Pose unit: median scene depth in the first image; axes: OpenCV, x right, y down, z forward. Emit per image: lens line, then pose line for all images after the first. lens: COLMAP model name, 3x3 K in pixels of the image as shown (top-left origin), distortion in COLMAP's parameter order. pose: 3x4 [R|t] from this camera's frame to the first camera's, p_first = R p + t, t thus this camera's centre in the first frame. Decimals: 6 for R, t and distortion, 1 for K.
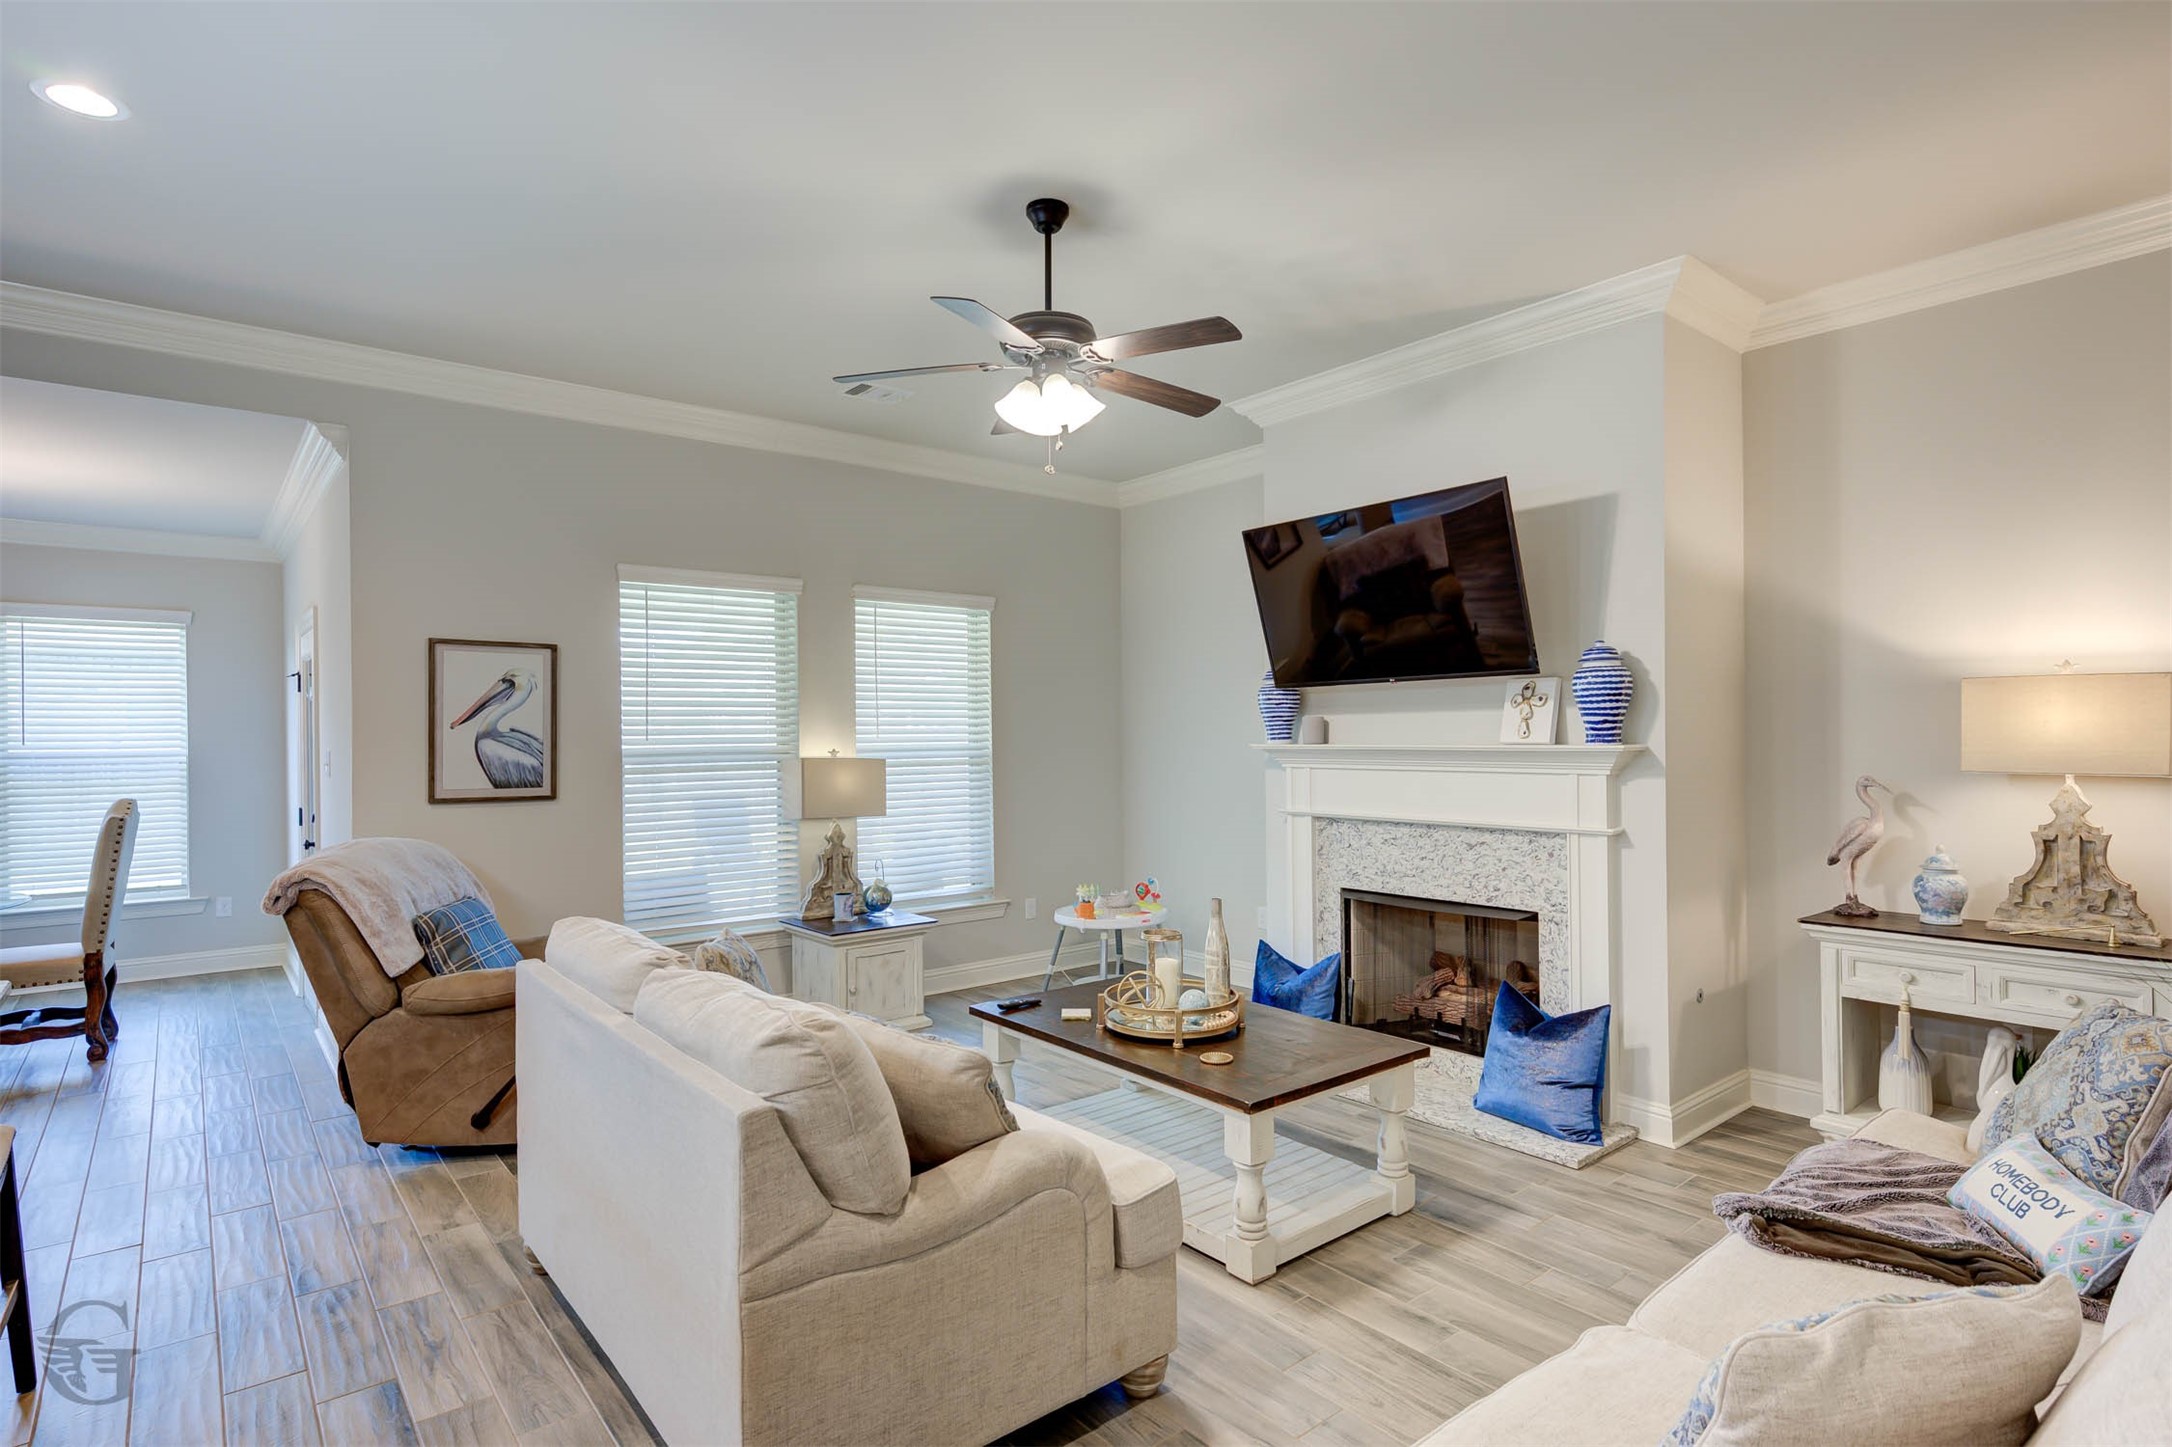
lens RADIAL K [[1116.0, 0, 1099.6], [0, 1116.0, 735.6], [0, 0, 1]] dist [0.007458, -0.003284]
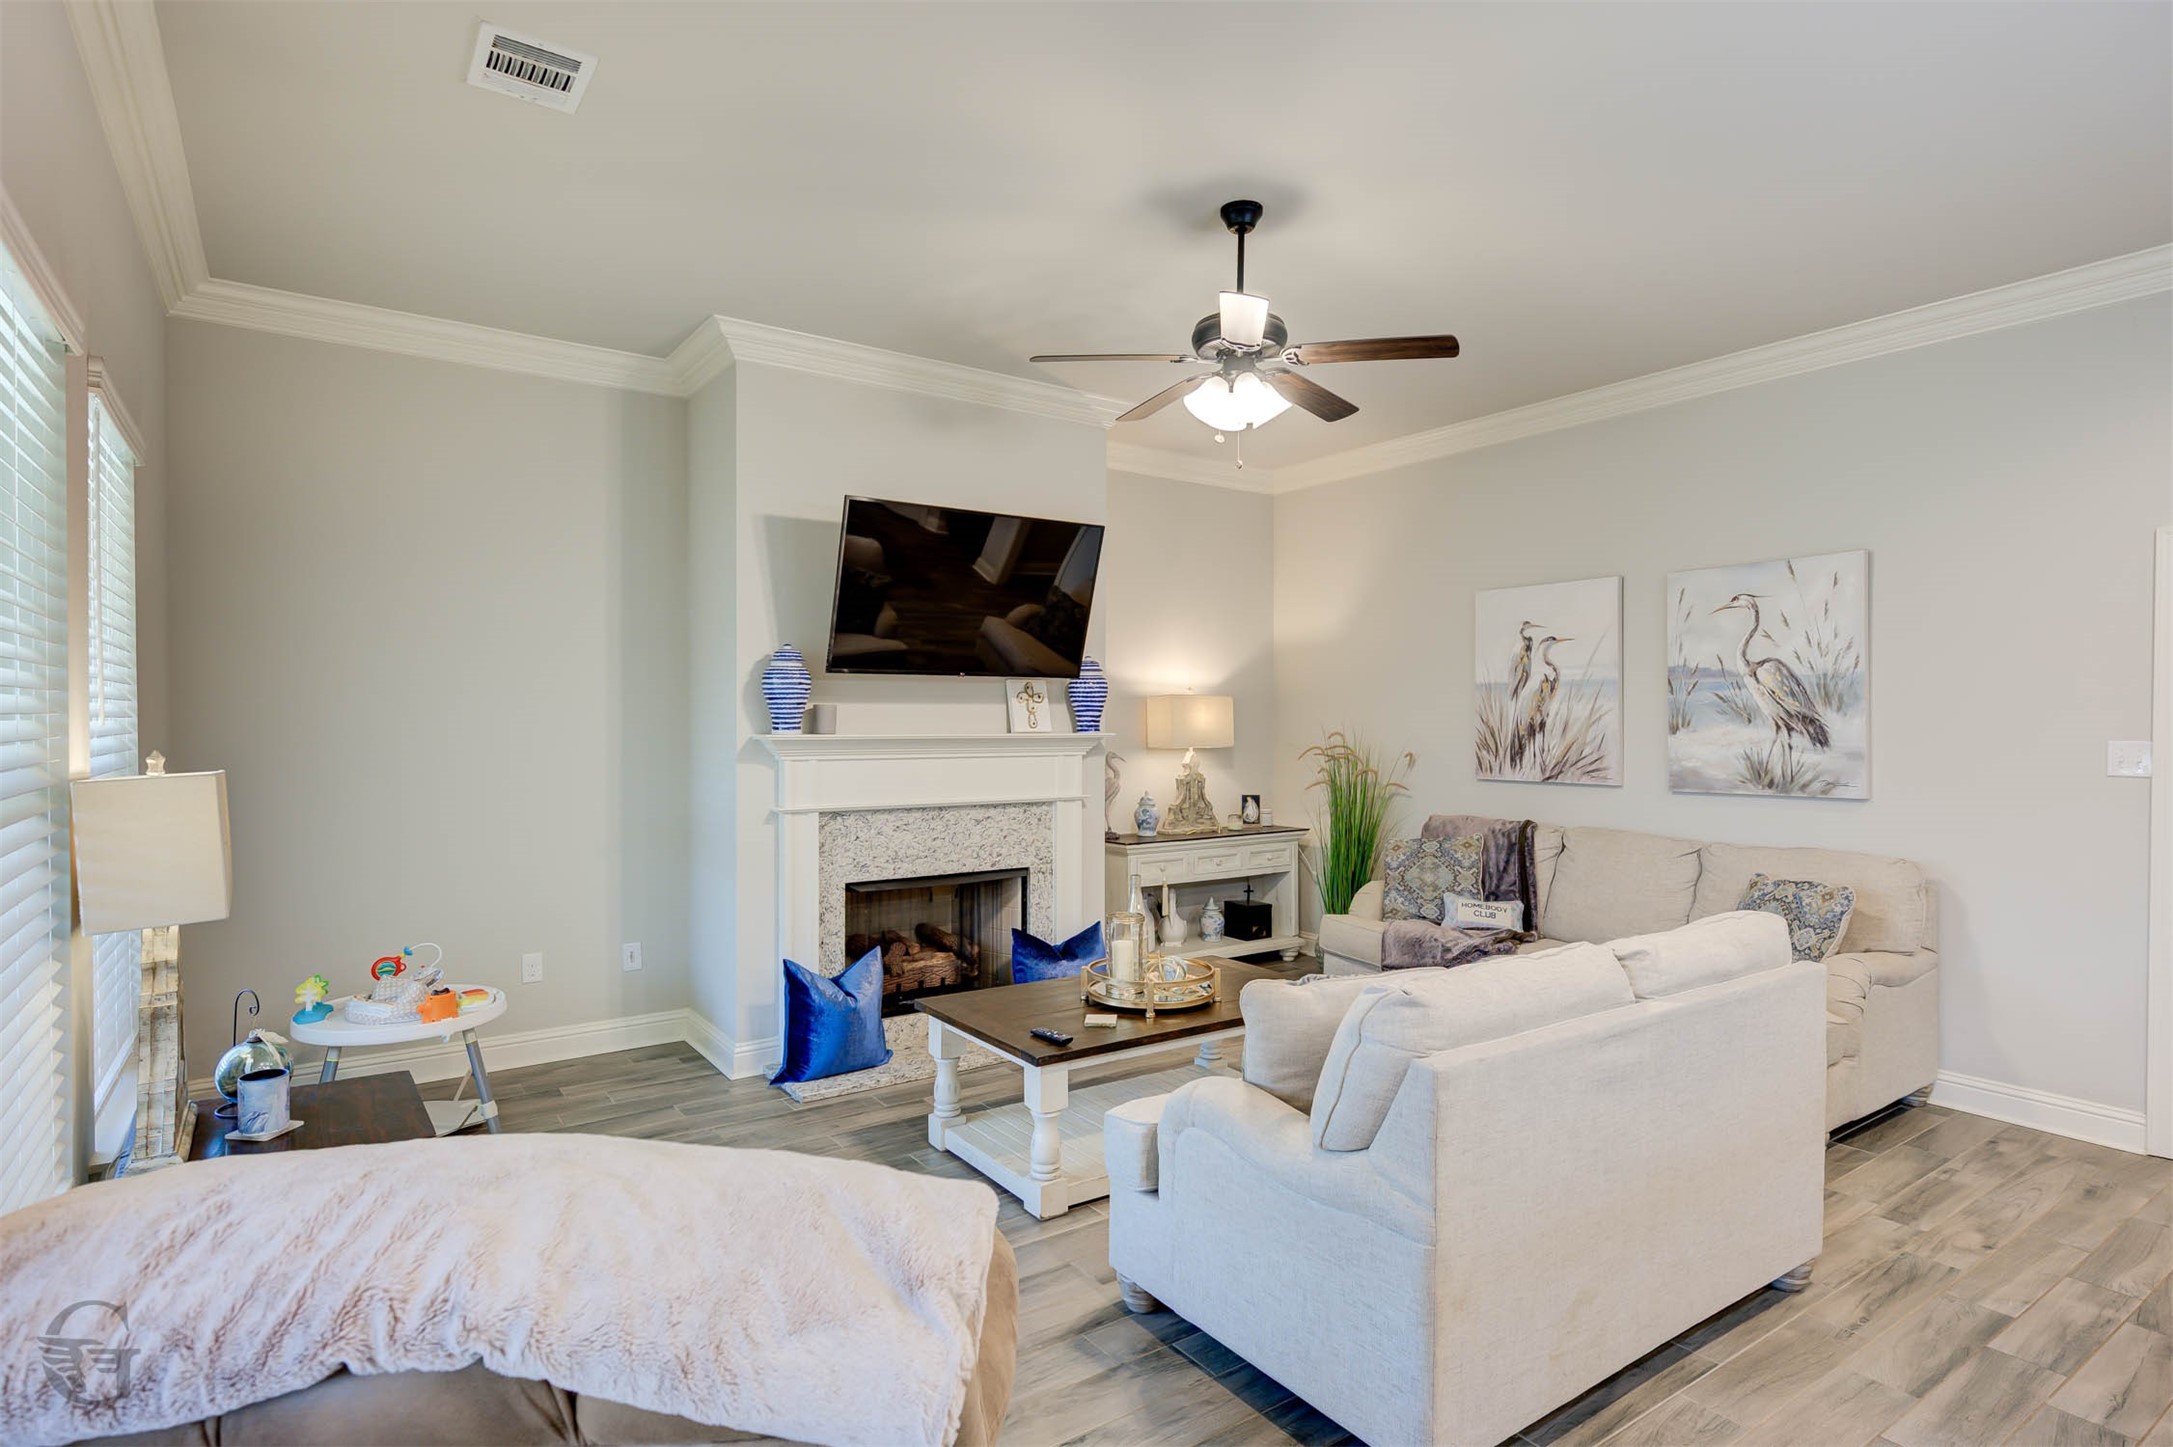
lens RADIAL K [[1116.5, 0, 1095.8], [0, 1116.5, 737.5], [0, 0, 1]] dist [0.007458, -0.003284]
pose [[0.063932, -0.004768, 0.997943, -0.771716], [-0.002490, 0.999985, 0.004937, 0.005904], [-0.997951, -0.002800, 0.063919, 0.767226]]
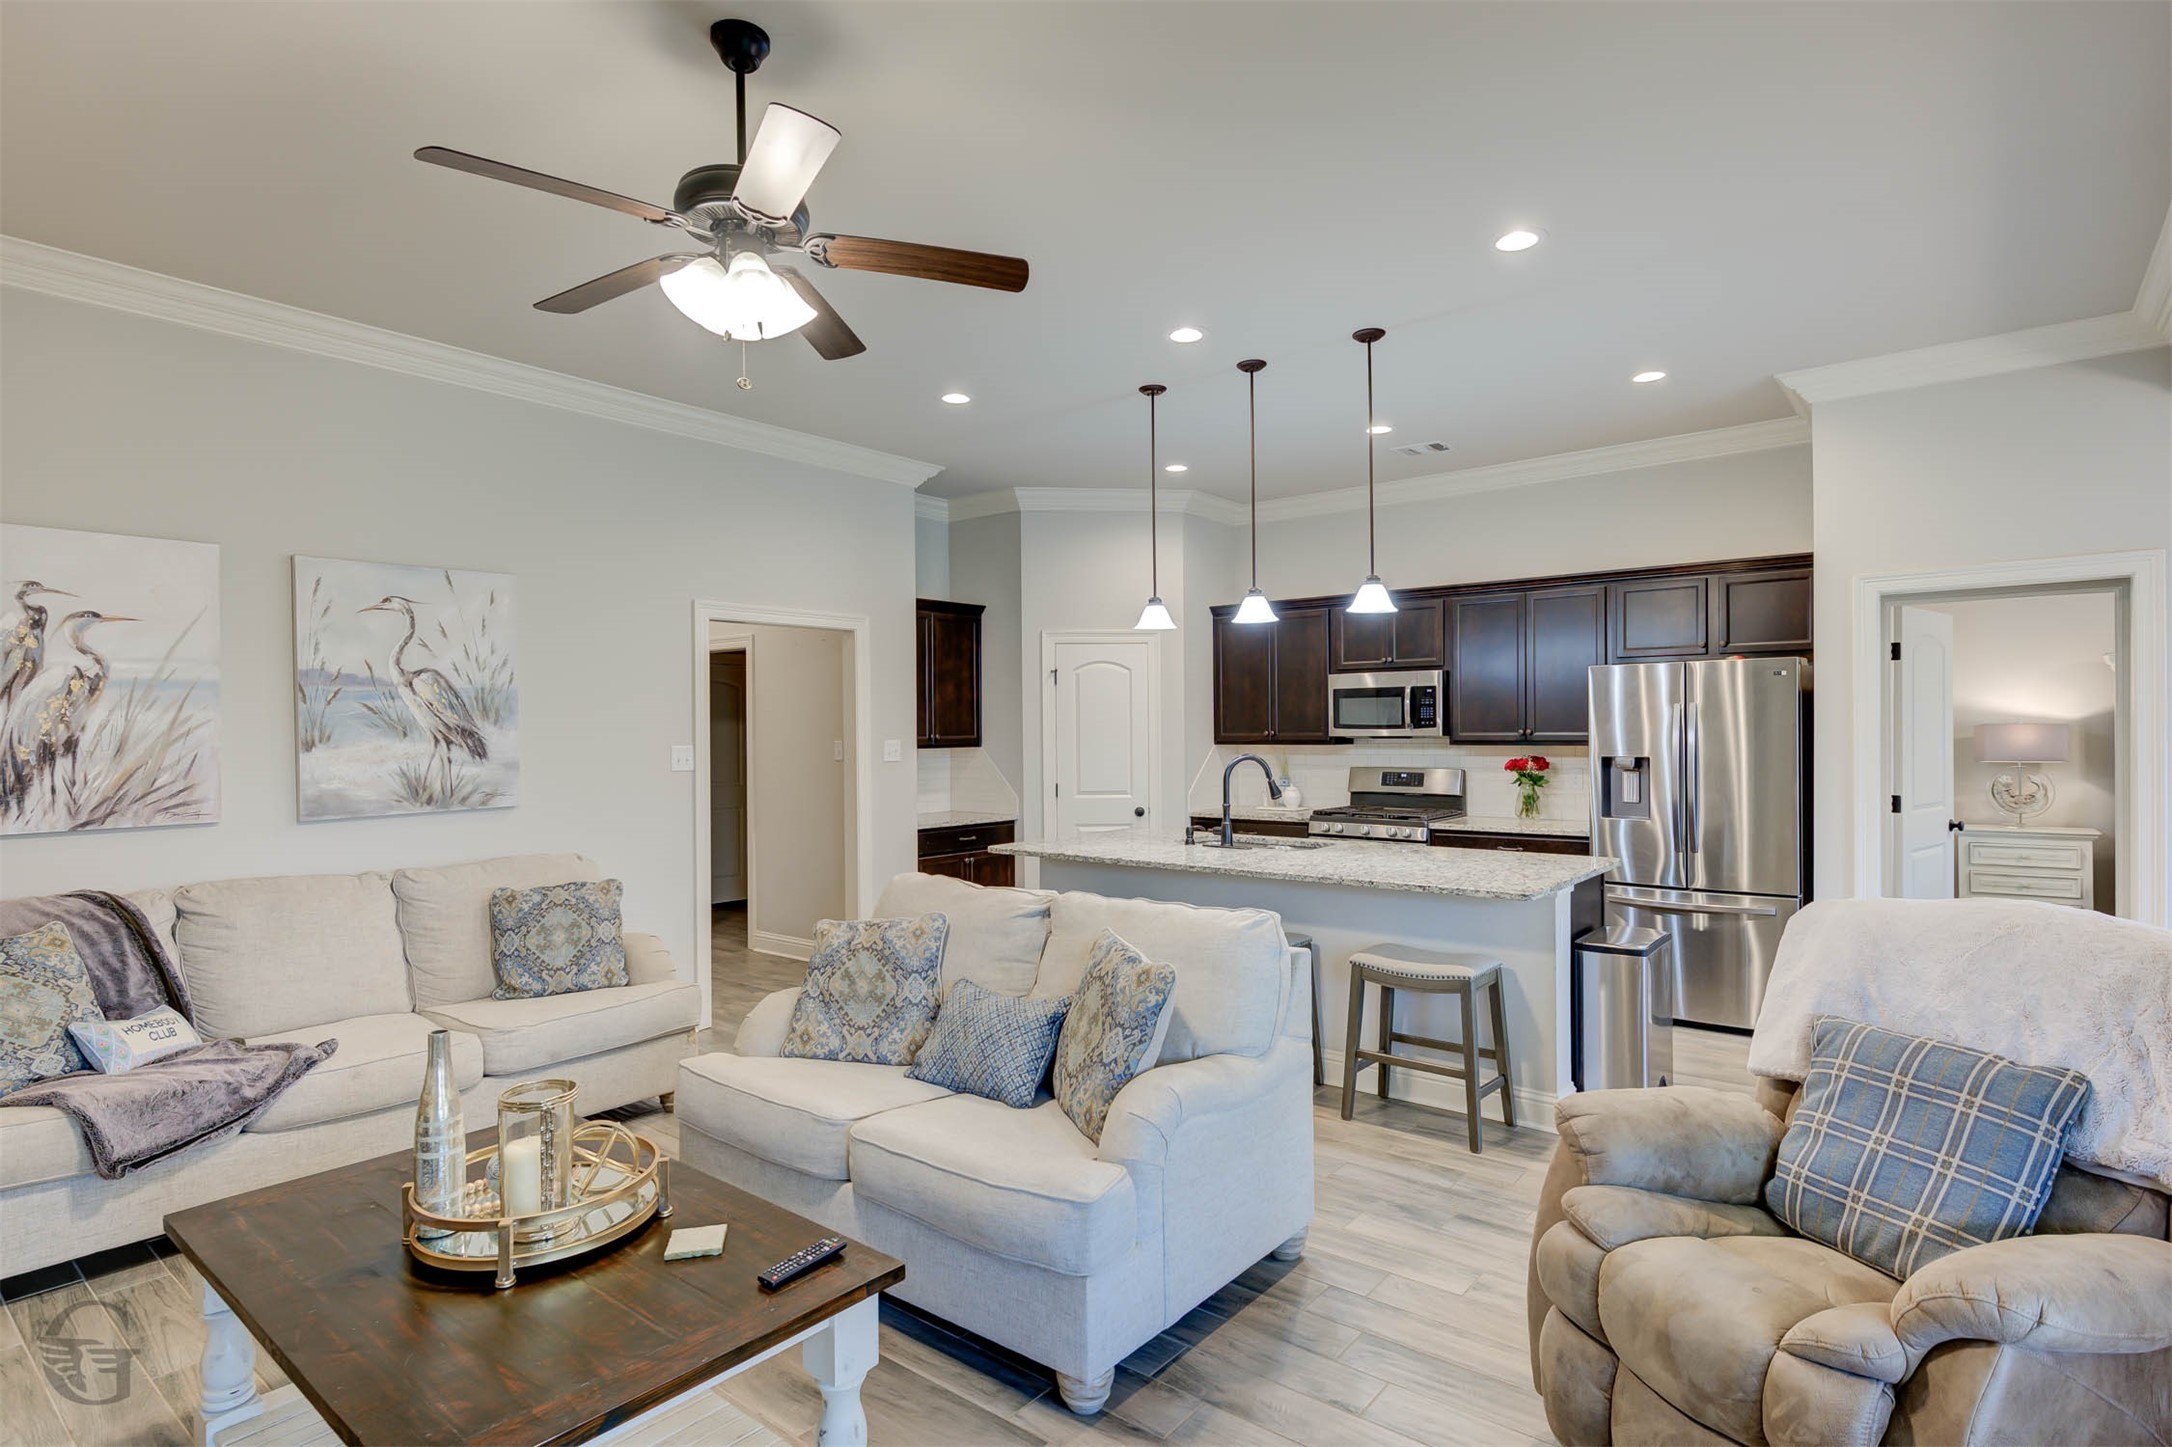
lens RADIAL K [[1116.0, 0, 1088.2], [0, 1116.0, 726.9], [0, 0, 1]] dist [0.007458, -0.003284]
pose [[-0.976949, 0.017900, -0.212723, -0.070559], [0.018023, 0.999837, 0.001358, -0.003070], [0.212712, -0.002507, -0.977112, 1.289423]]
